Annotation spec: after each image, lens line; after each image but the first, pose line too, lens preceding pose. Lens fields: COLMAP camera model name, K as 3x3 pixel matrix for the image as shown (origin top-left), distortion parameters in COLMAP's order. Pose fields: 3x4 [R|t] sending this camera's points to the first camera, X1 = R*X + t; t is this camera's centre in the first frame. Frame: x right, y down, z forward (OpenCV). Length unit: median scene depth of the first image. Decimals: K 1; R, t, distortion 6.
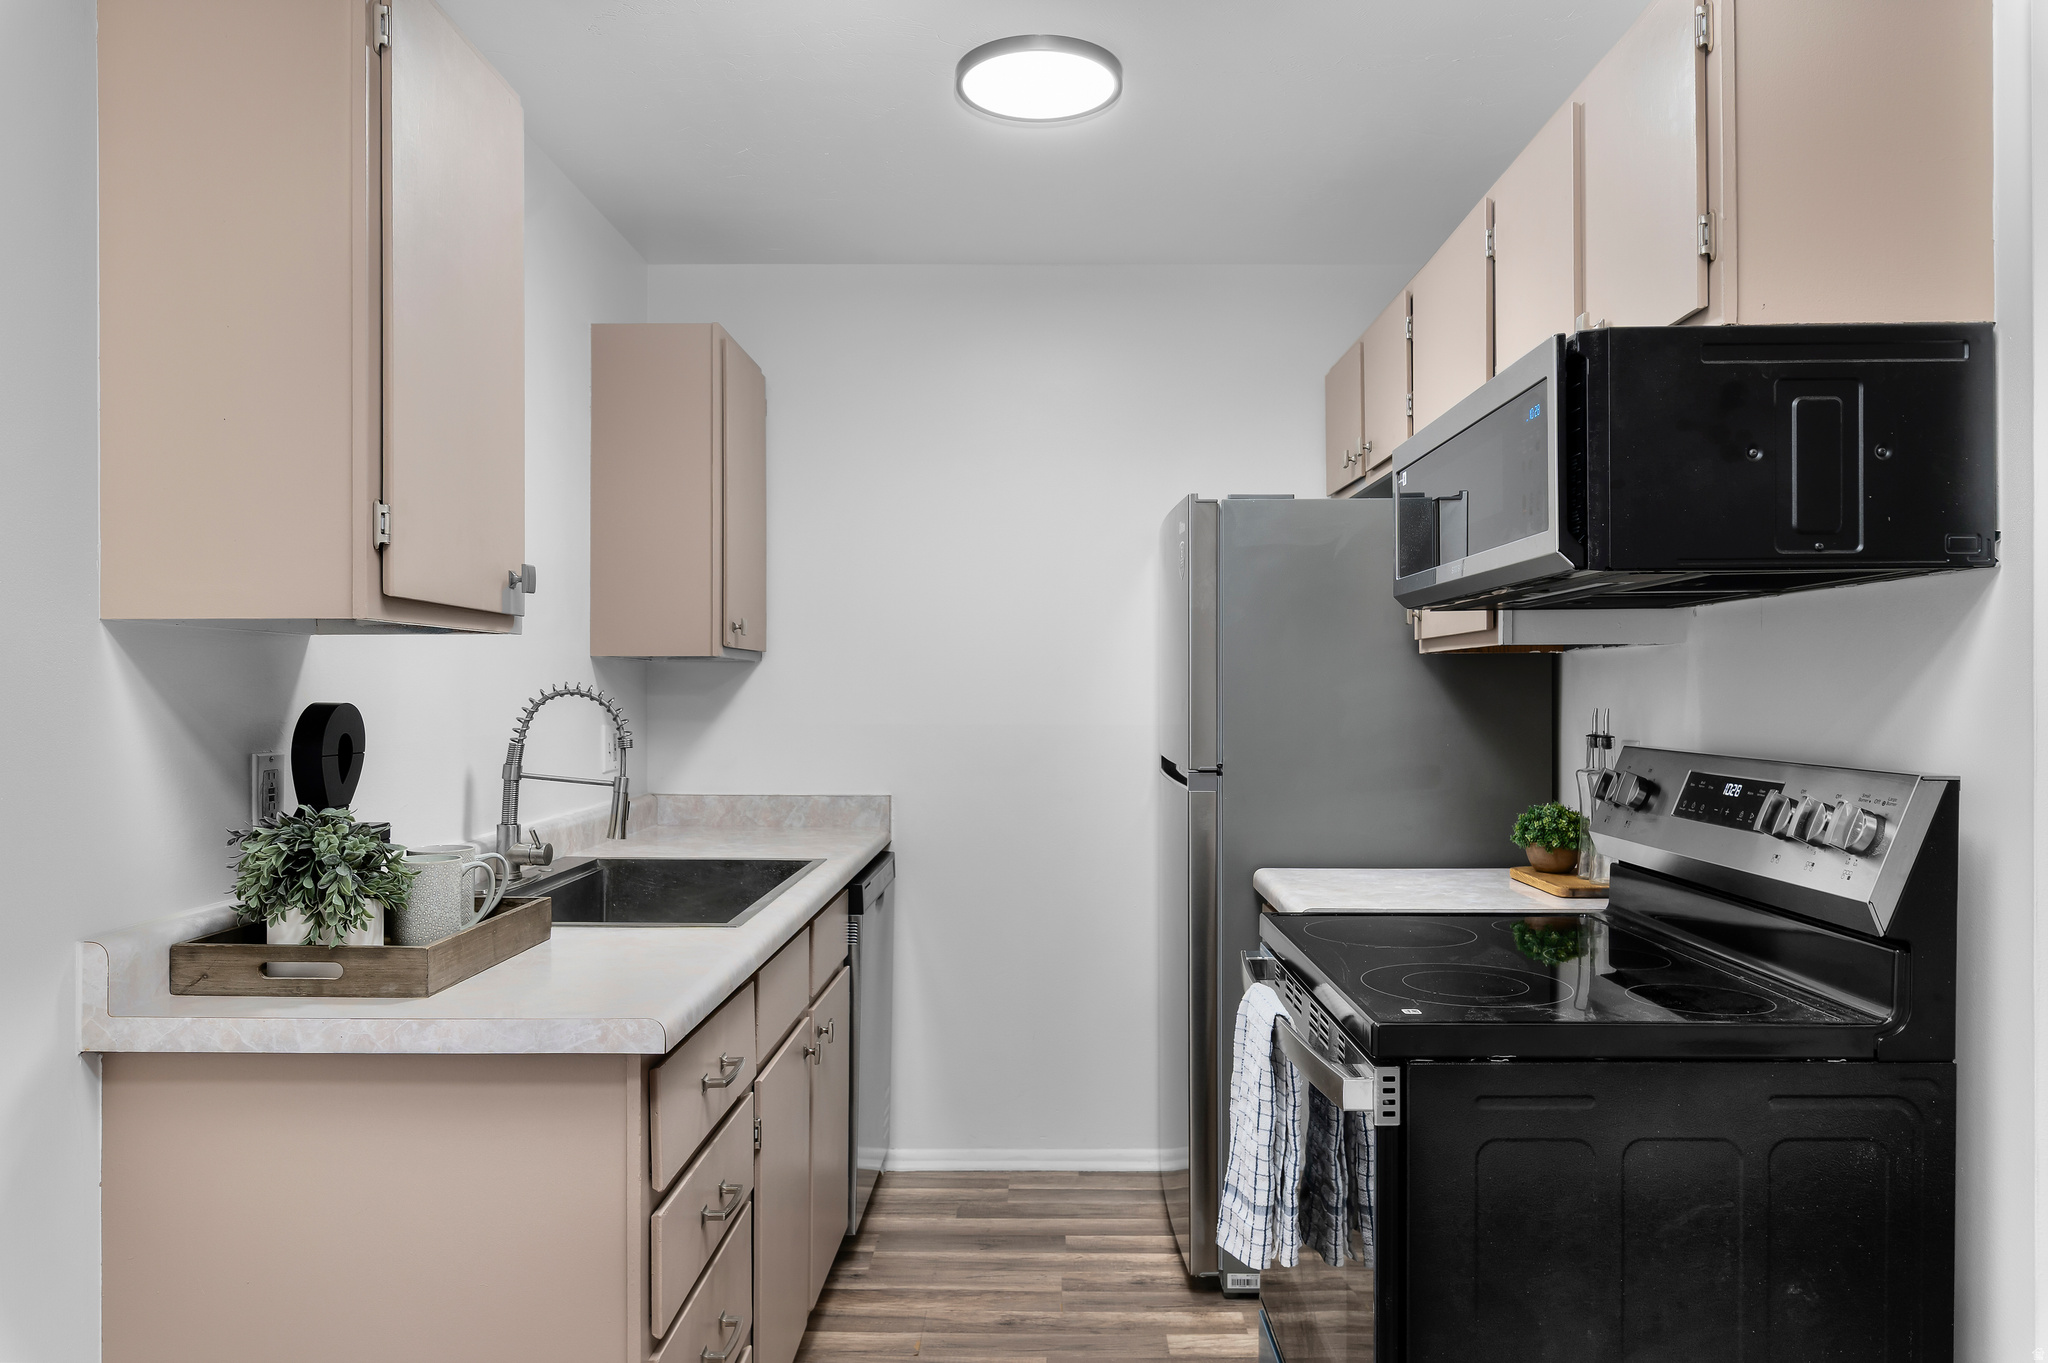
lens RADIAL K [[1414.1, 0, 1024.3], [0, 1414.1, 692.9], [0, 0, 1]] dist [-0.003245, -0.002922]
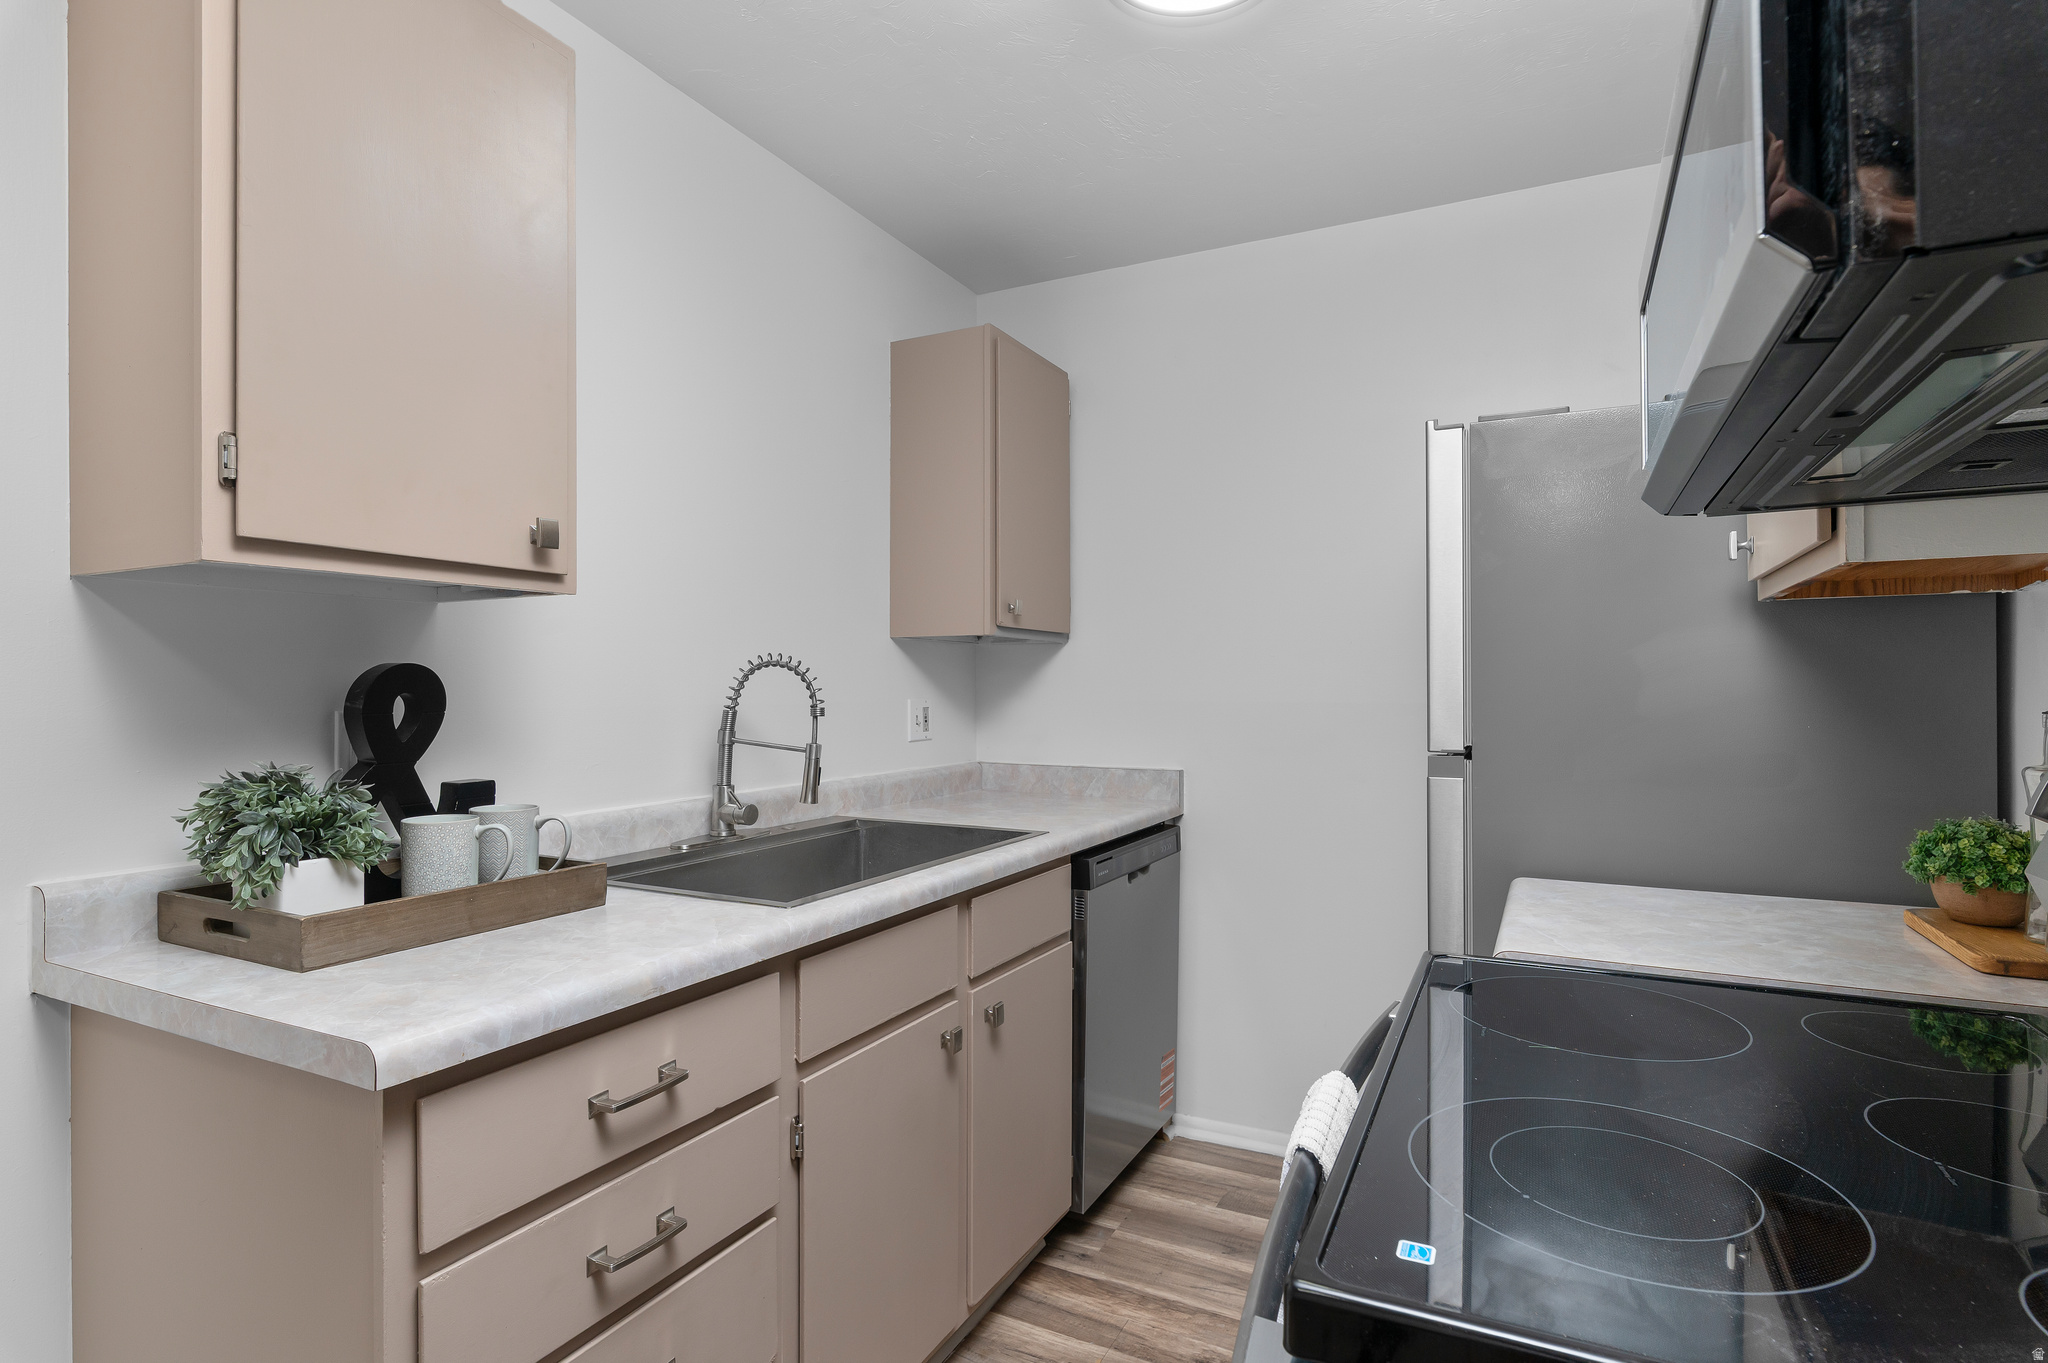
lens RADIAL K [[1047.1, 0, 1022.9], [0, 1047.1, 688.9], [0, 0, 1]] dist [0.014473, -0.000148]
pose [[0.899327, -0.000912, -0.437276, 0.191370], [0.000544, 0.999999, -0.000966, 0.019871], [0.437277, 0.000631, 0.899327, 0.372820]]
